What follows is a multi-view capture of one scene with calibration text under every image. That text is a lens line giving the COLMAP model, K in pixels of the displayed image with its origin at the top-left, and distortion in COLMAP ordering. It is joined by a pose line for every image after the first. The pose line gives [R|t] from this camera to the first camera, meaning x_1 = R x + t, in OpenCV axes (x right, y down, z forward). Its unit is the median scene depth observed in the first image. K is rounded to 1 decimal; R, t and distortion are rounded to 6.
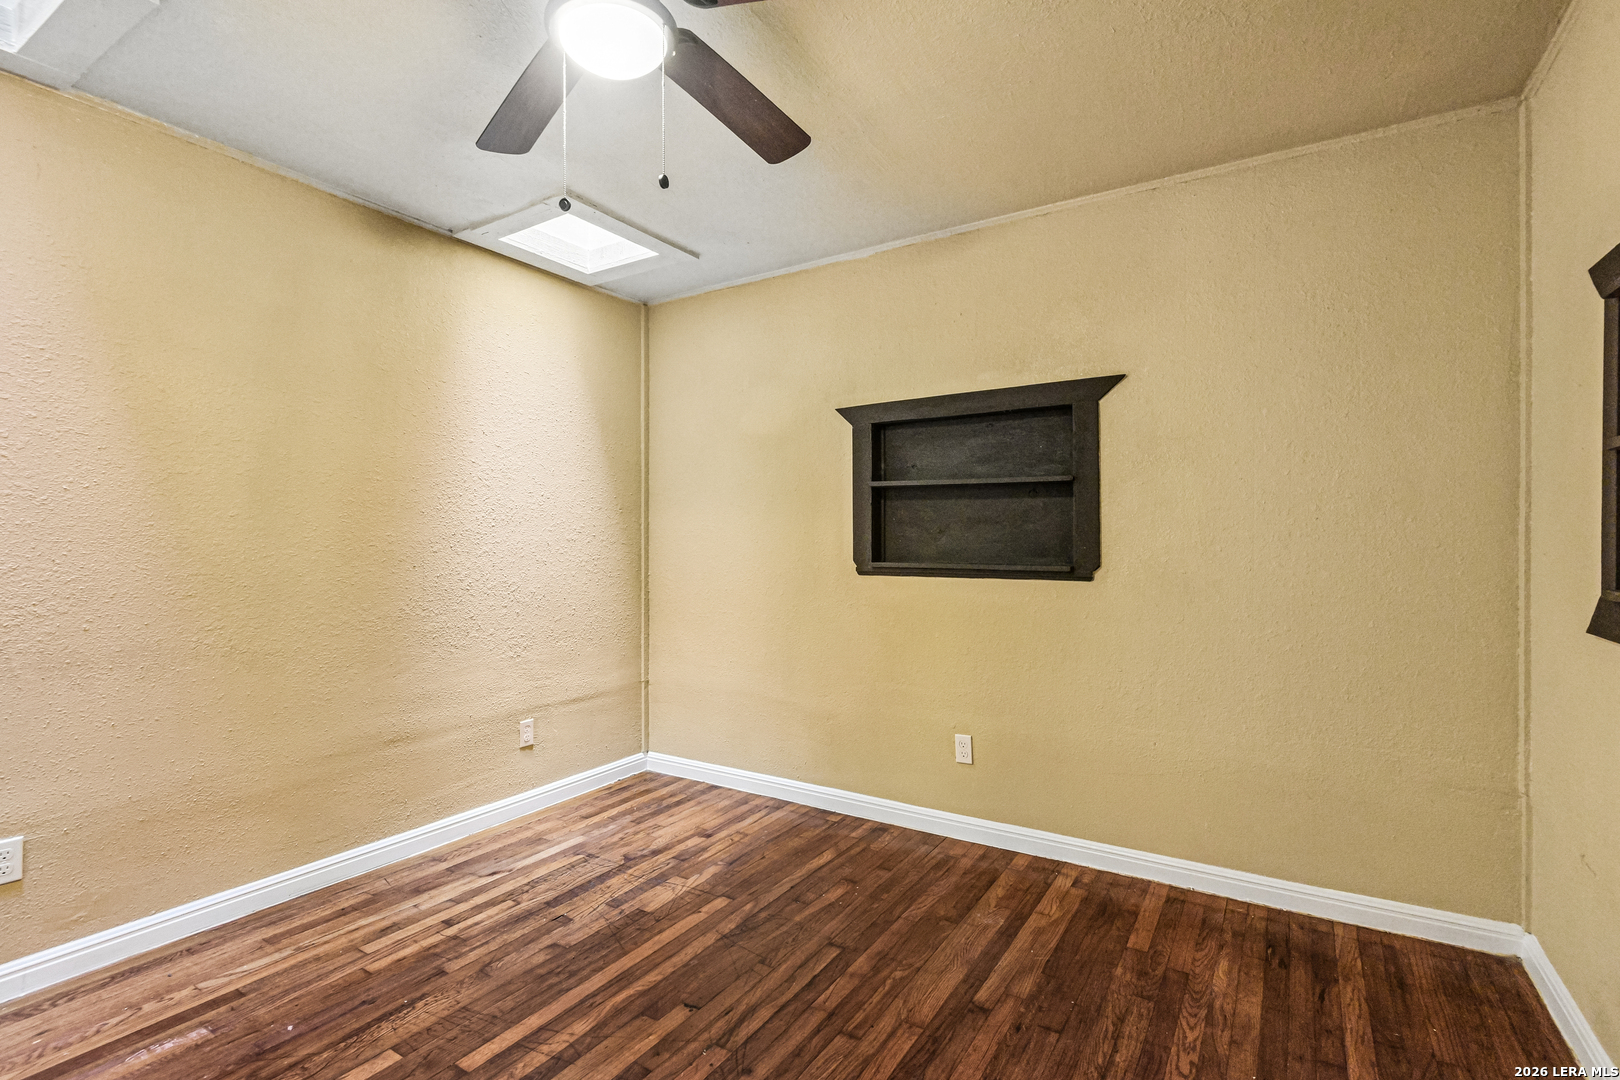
lens RADIAL K [[753.6, 0, 808.3], [0, 753.6, 533.6], [0, 0, 1]] dist [0.013945, -0.007671]
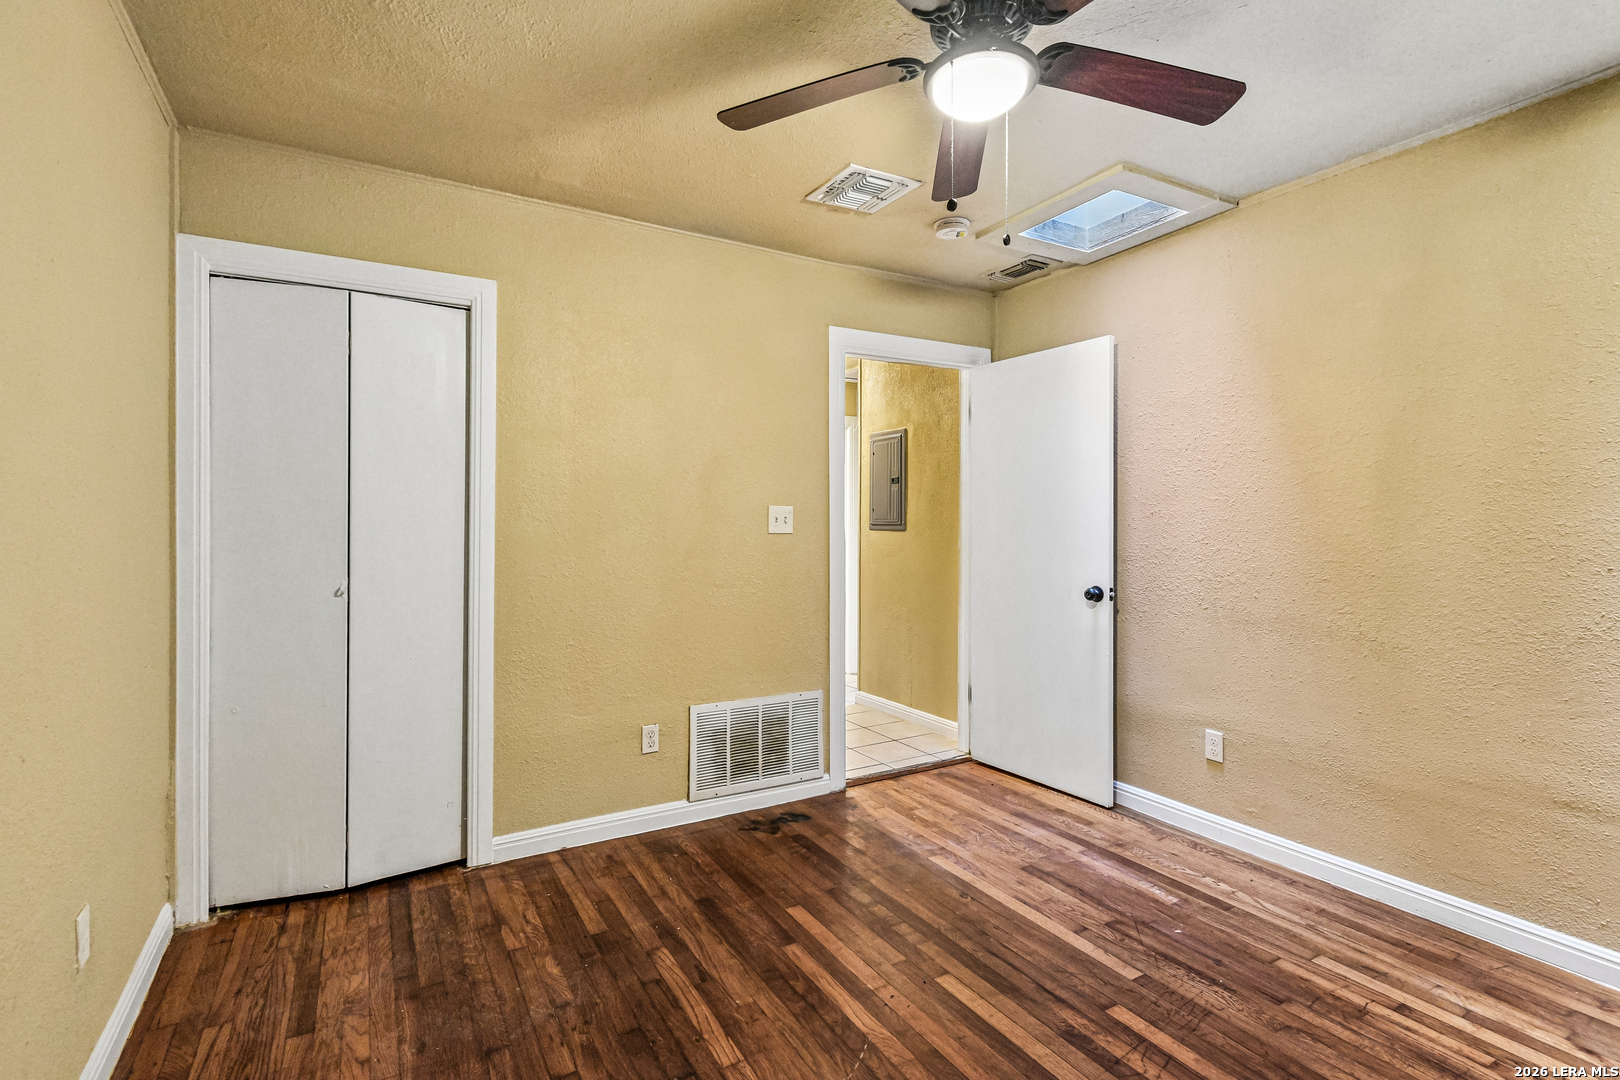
lens RADIAL K [[753.6, 0, 808.3], [0, 753.6, 533.6], [0, 0, 1]] dist [0.013945, -0.007671]
pose [[-0.454520, 0.000033, -0.890737, 0.493174], [-0.000575, 1.000000, 0.000331, 0.012019], [0.890736, 0.000663, -0.454520, 0.760406]]
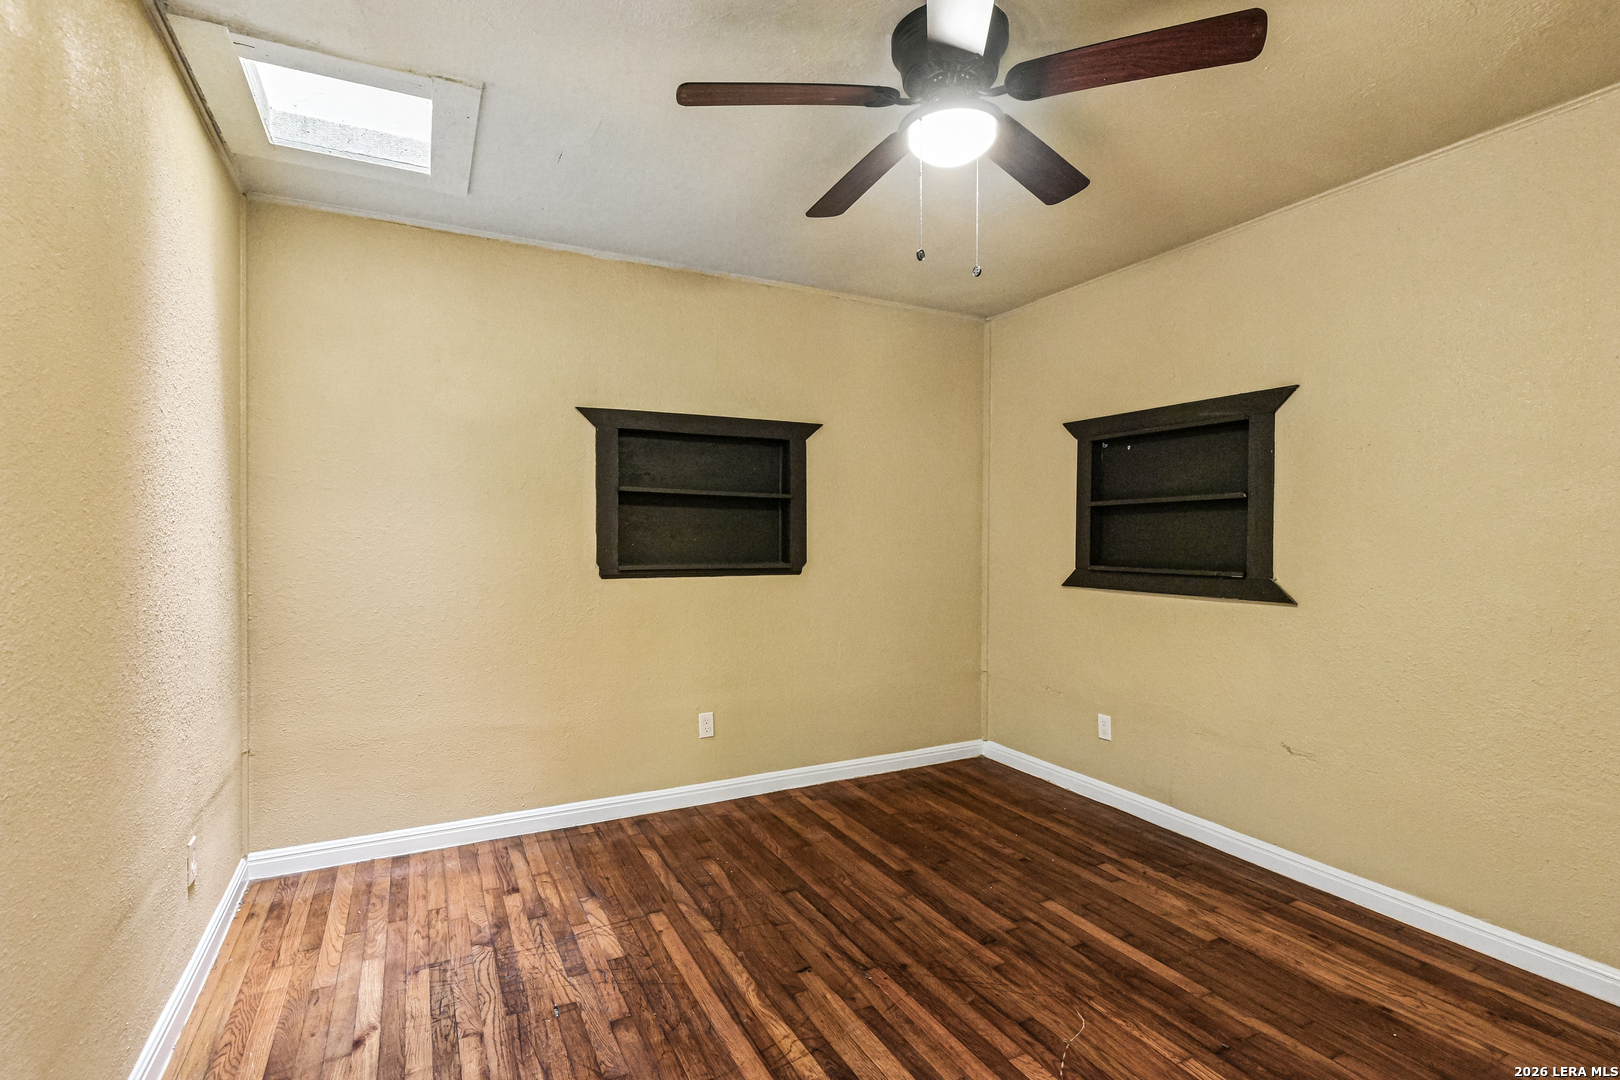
lens RADIAL K [[753.6, 0, 808.3], [0, 753.6, 533.6], [0, 0, 1]] dist [0.013945, -0.007671]
pose [[0.509105, 0.007823, 0.860669, -0.862051], [-0.008897, 0.999953, -0.003827, -0.004456], [-0.860659, -0.005709, 0.509150, 0.342092]]
